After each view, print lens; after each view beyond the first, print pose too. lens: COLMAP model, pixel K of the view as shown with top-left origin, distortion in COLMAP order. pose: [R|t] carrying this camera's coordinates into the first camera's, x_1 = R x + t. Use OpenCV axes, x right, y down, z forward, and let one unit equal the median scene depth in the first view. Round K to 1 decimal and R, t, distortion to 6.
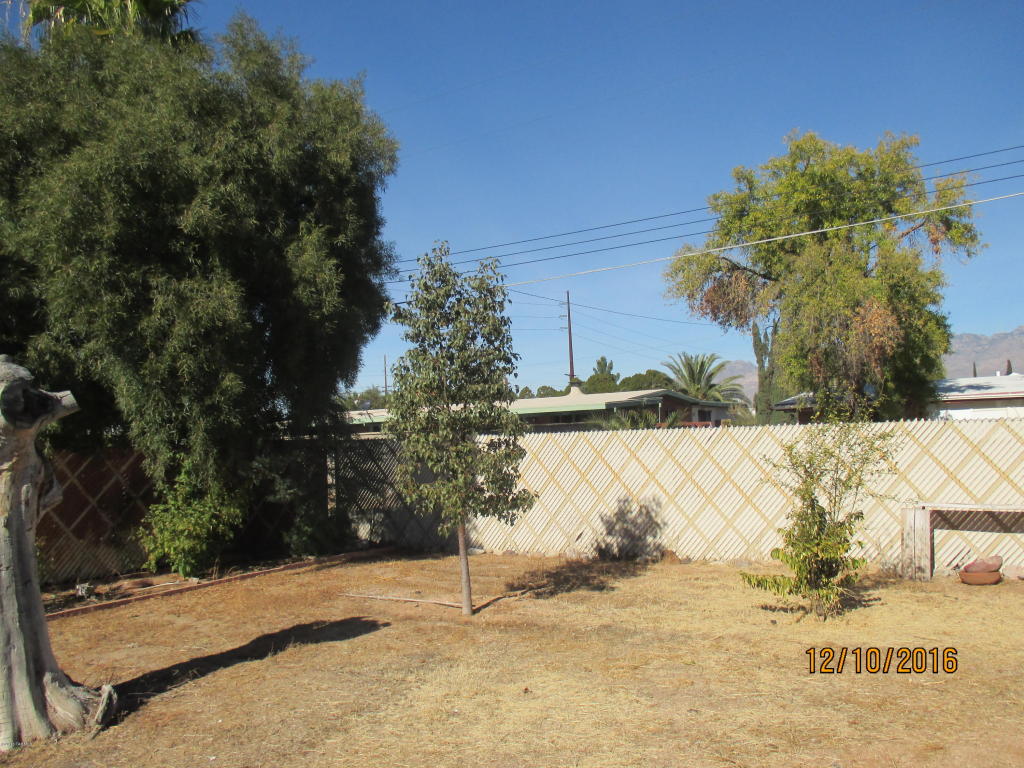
lens RADIAL K [[860.9, 0, 518.1], [0, 860.9, 380.5], [0, 0, 1]] dist [-0.026769, 0.015571]
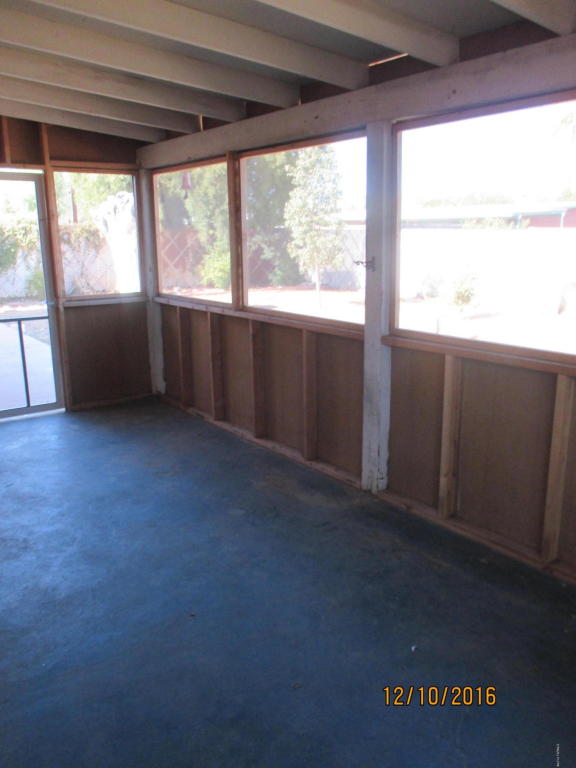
lens RADIAL K [[645.7, 0, 288.0], [0, 645.7, 384.0], [0, 0, 1]] dist [-0.026769, 0.015571]
pose [[0.933791, 0.127014, -0.334516, 0.421050], [-0.021724, 0.953278, 0.301312, -0.048735], [0.357158, -0.274096, 0.892922, -0.561977]]
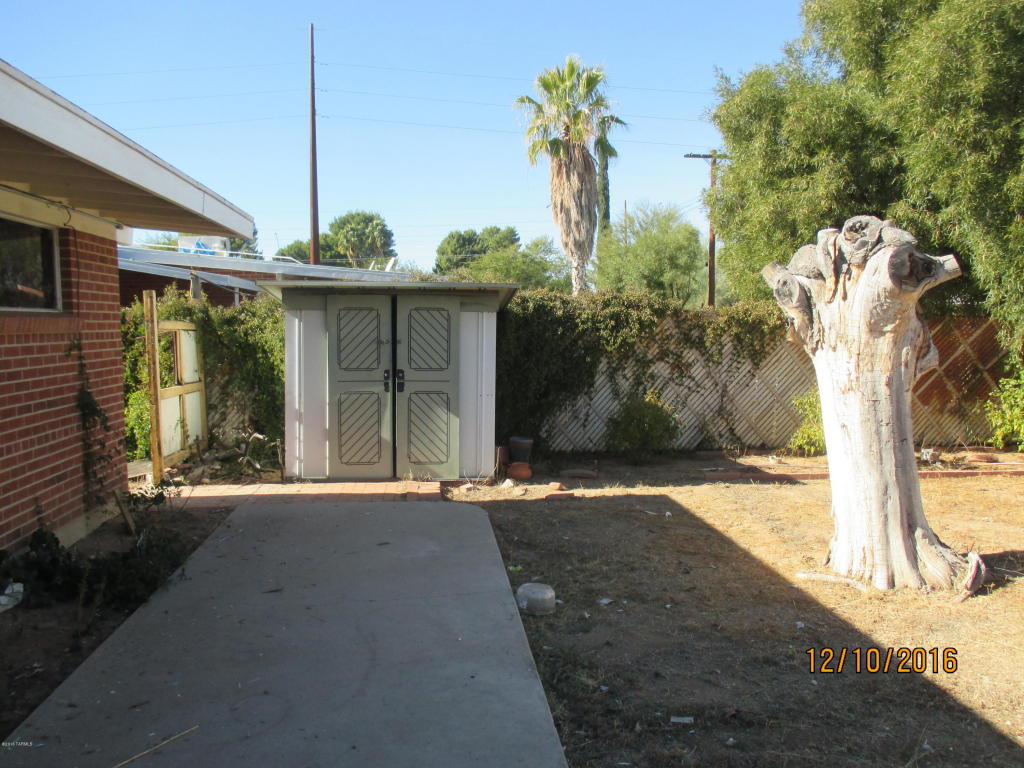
lens RADIAL K [[860.9, 0, 518.1], [0, 860.9, 380.5], [0, 0, 1]] dist [-0.026769, 0.015571]
pose [[0.628543, 0.102128, -0.771040, -0.039716], [0.015032, 0.989561, 0.143327, 0.003898], [0.777629, -0.101678, 0.620447, -0.005114]]
